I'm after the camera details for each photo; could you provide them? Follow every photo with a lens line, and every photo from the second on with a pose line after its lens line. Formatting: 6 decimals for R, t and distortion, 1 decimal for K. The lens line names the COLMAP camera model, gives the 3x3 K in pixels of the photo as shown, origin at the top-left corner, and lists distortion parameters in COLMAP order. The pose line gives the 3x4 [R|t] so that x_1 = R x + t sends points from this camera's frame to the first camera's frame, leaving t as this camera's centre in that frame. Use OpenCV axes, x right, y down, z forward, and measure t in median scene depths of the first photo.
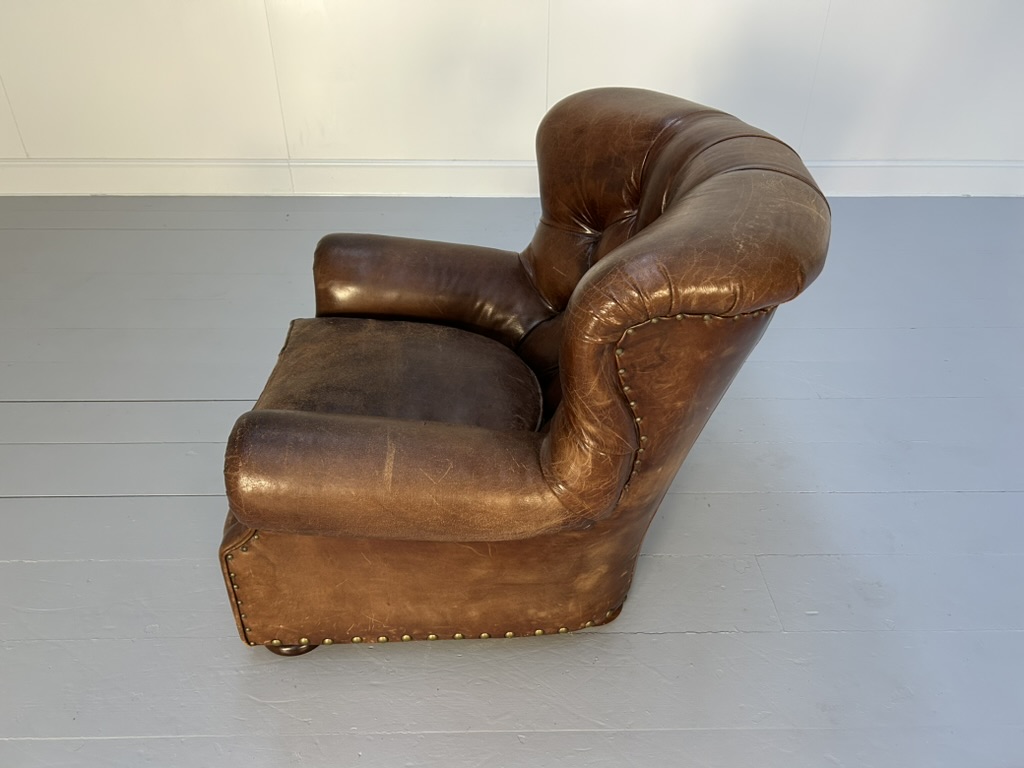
lens RADIAL K [[774.5, 0, 511.9], [0, 774.5, 395.1], [0, 0, 1]] dist [0.047783, -0.060058]
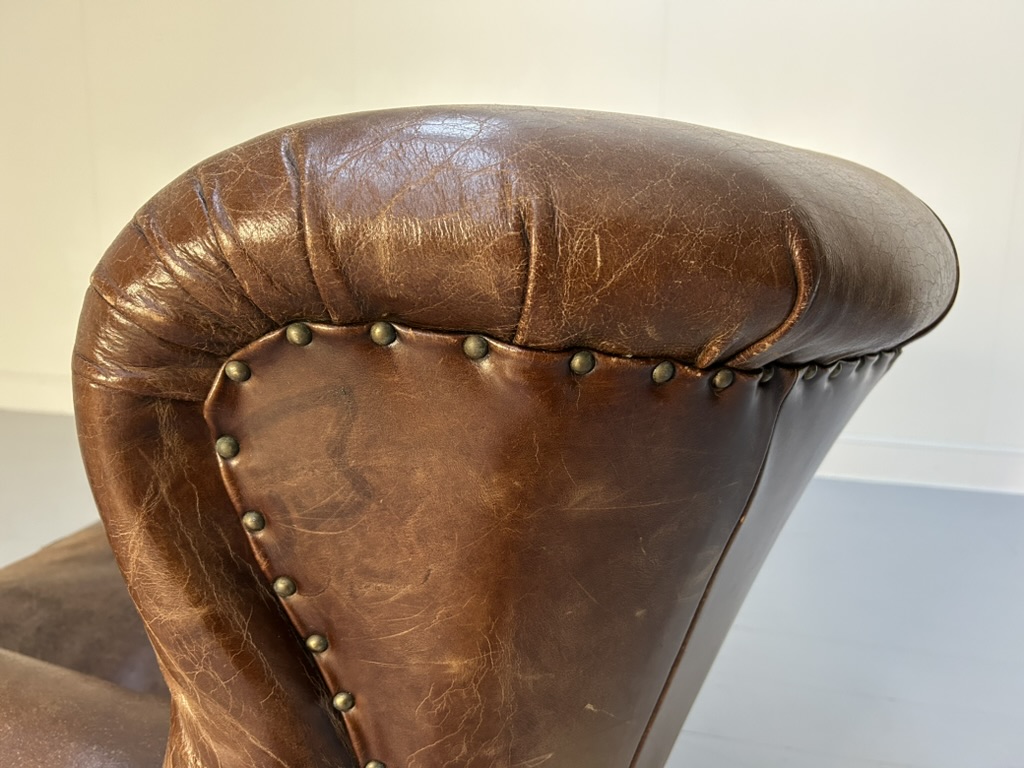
lens RADIAL K [[774.5, 0, 517.5], [0, 774.5, 387.4], [0, 0, 1]] dist [0.047783, -0.060058]
pose [[0.972728, 0.062278, -0.223430, 0.242038], [-0.146753, 0.911209, -0.384918, 0.021230], [0.179619, 0.407210, 0.895498, 0.530252]]
